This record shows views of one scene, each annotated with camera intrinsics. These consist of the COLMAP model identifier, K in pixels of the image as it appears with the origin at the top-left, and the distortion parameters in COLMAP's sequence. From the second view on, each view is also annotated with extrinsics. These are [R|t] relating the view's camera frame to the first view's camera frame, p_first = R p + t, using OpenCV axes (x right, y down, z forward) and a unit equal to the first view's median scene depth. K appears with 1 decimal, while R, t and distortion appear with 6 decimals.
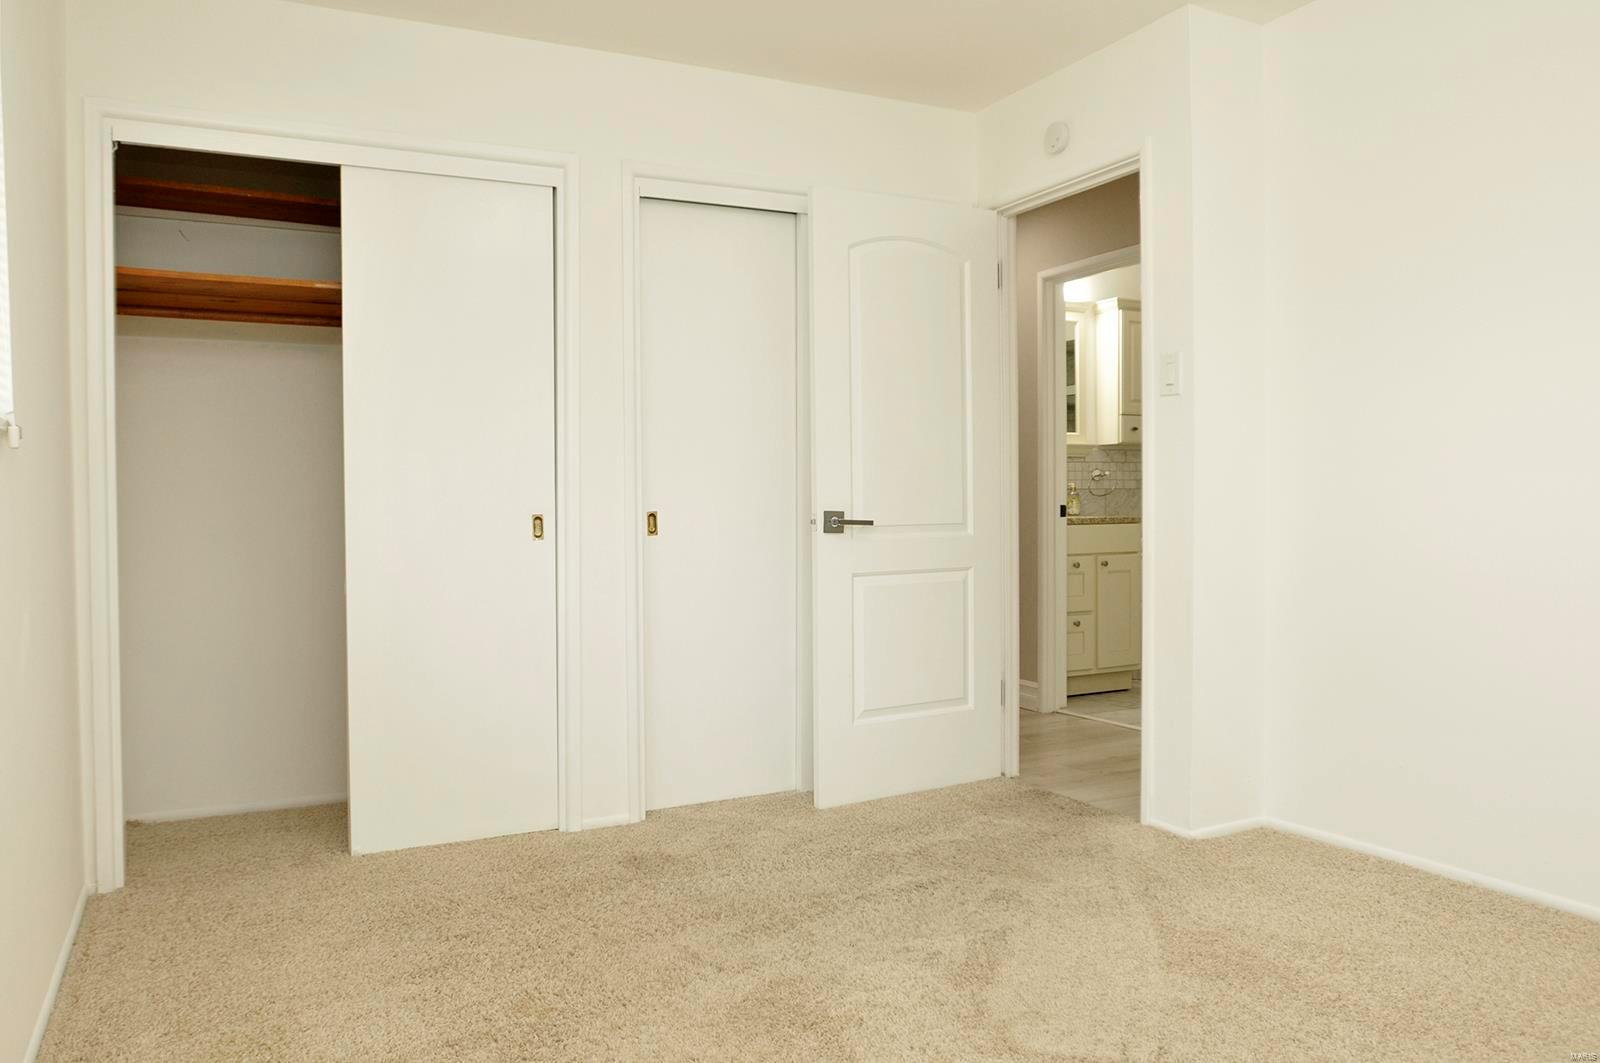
lens RADIAL K [[1210.0, 0, 805.7], [0, 1210.0, 488.1], [0, 0, 1]] dist [-0.088976, 0.056476]
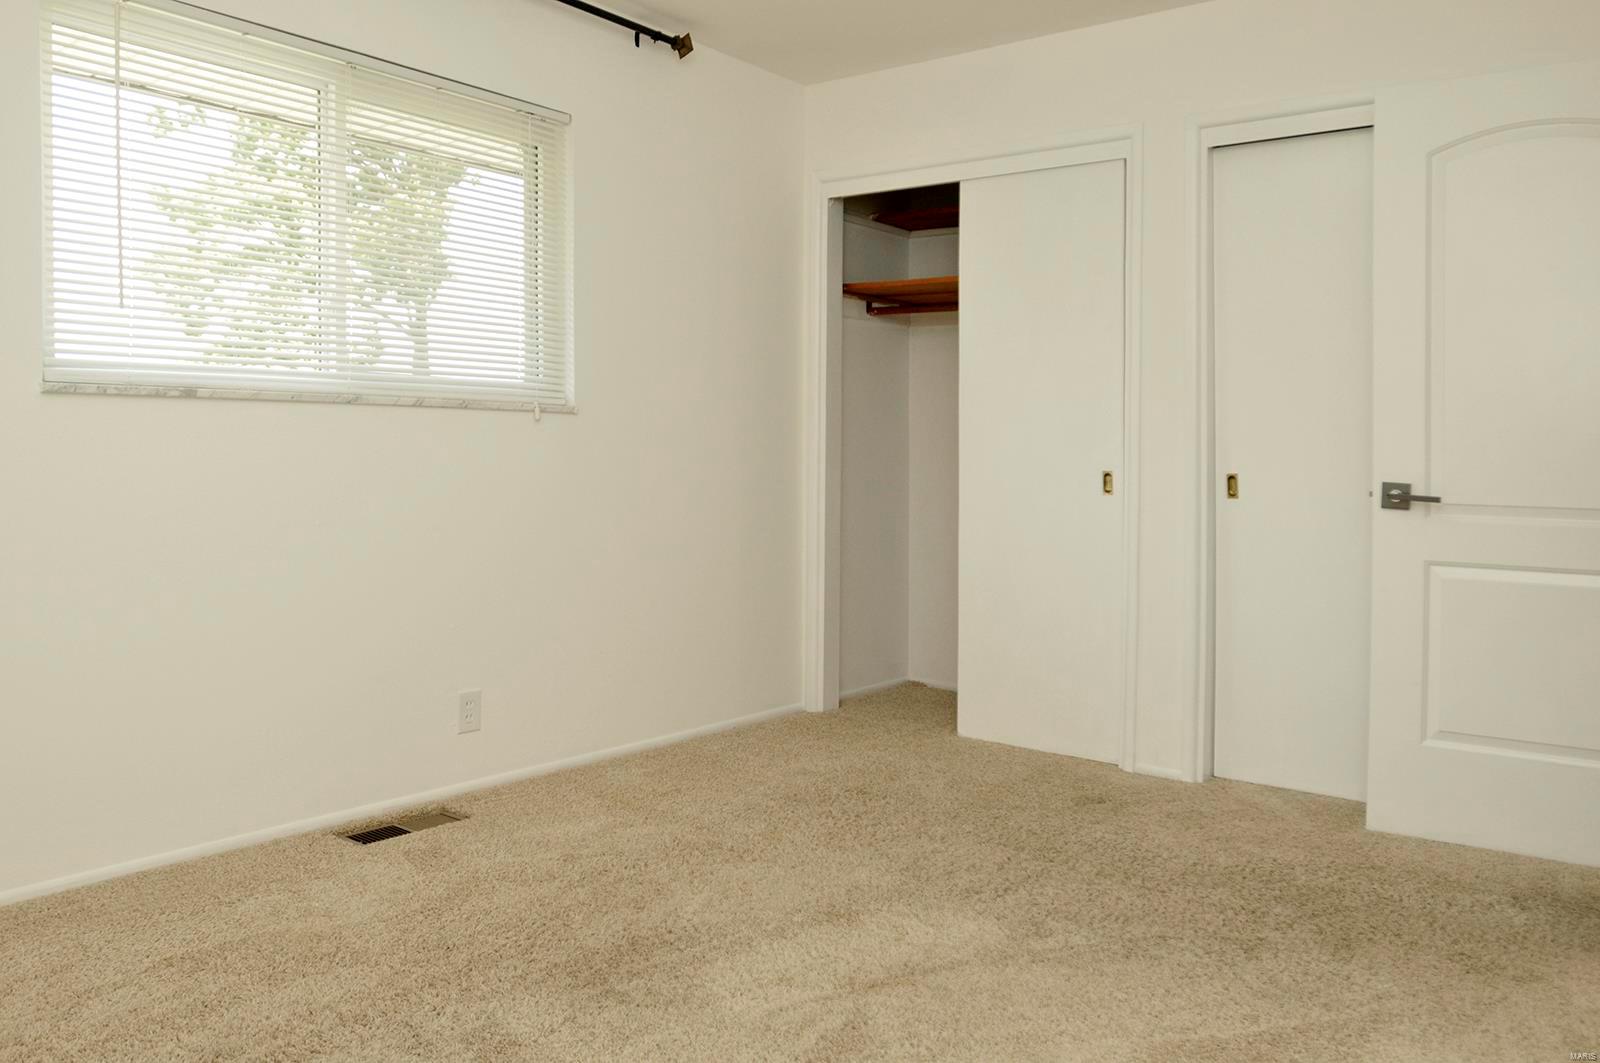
lens RADIAL K [[1184.0, 0, 812.2], [0, 1184.0, 546.0], [0, 0, 1]] dist [-0.084698, 0.056238]
pose [[0.430475, 0.097731, -0.897296, 0.609460], [-0.016744, 0.994814, 0.100320, -0.012177], [0.902447, -0.028161, 0.429879, 0.311107]]
